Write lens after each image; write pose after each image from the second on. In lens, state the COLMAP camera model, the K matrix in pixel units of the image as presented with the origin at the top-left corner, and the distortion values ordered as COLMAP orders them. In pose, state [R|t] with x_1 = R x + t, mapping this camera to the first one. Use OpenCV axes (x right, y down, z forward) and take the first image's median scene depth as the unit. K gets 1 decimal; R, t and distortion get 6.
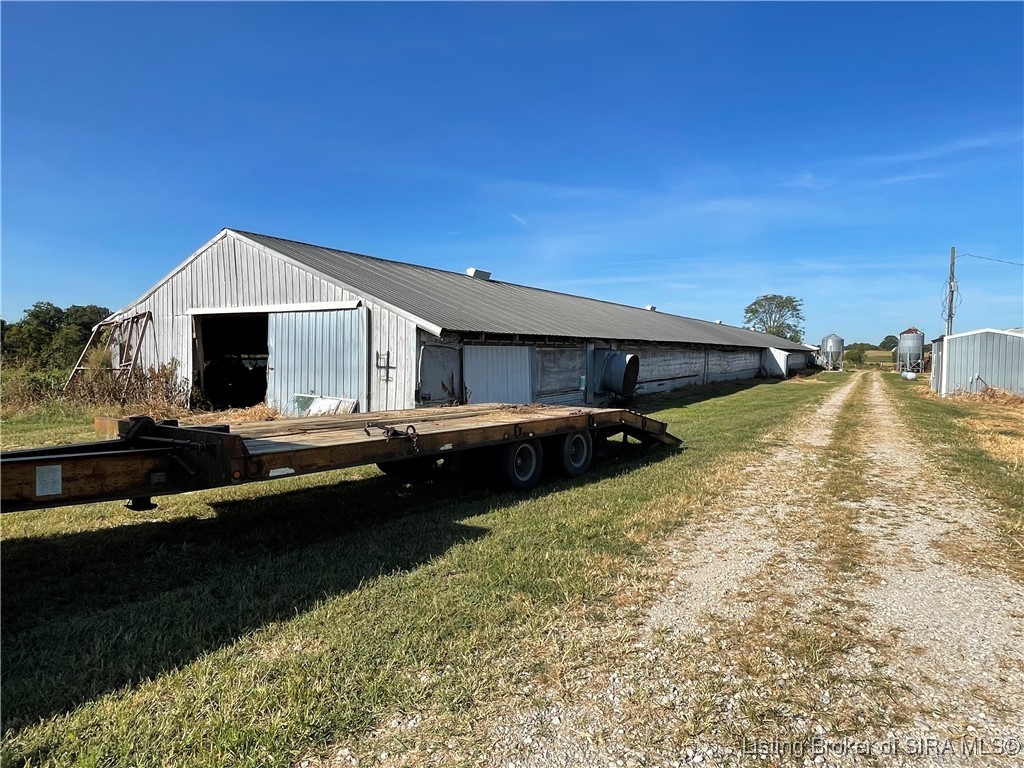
lens RADIAL K [[606.8, 0, 512.3], [0, 606.8, 377.7], [0, 0, 1]] dist [-0.002094, -0.005738]
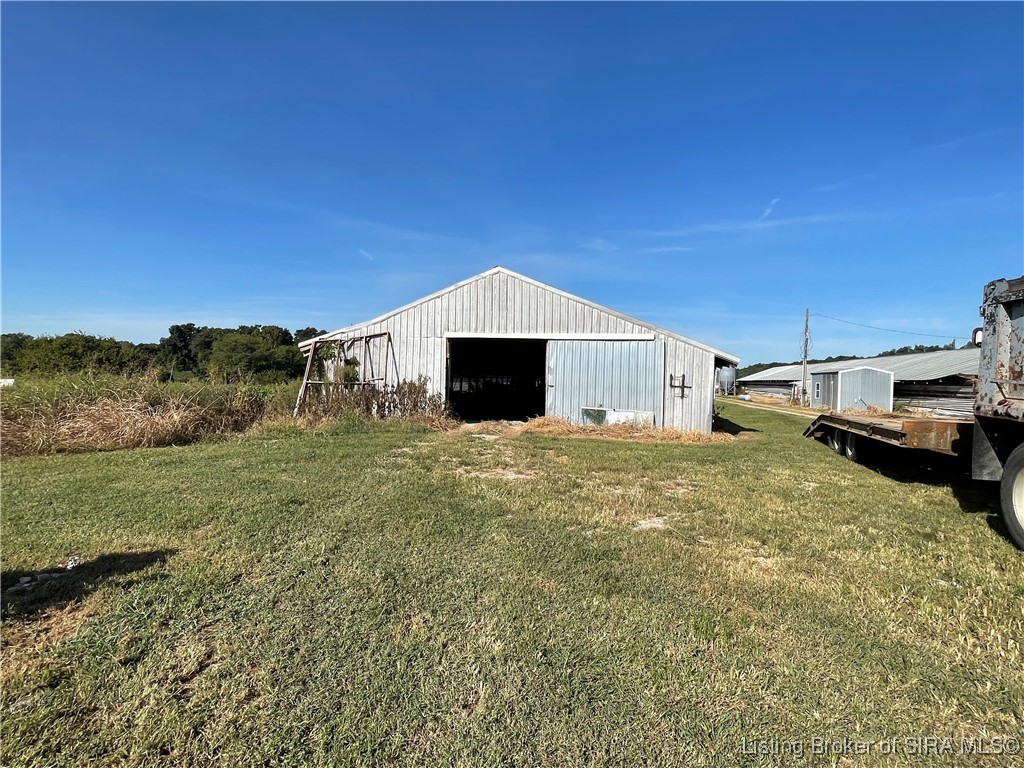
lens RADIAL K [[522.0, 0, 509.9], [0, 522.0, 381.5], [0, 0, 1]] dist [-0.001561, 0.000452]
pose [[0.959959, 0.019447, 0.279464, -1.403491], [-0.011564, 0.999488, -0.029828, 0.014879], [-0.279901, 0.025402, 0.959693, 0.046511]]
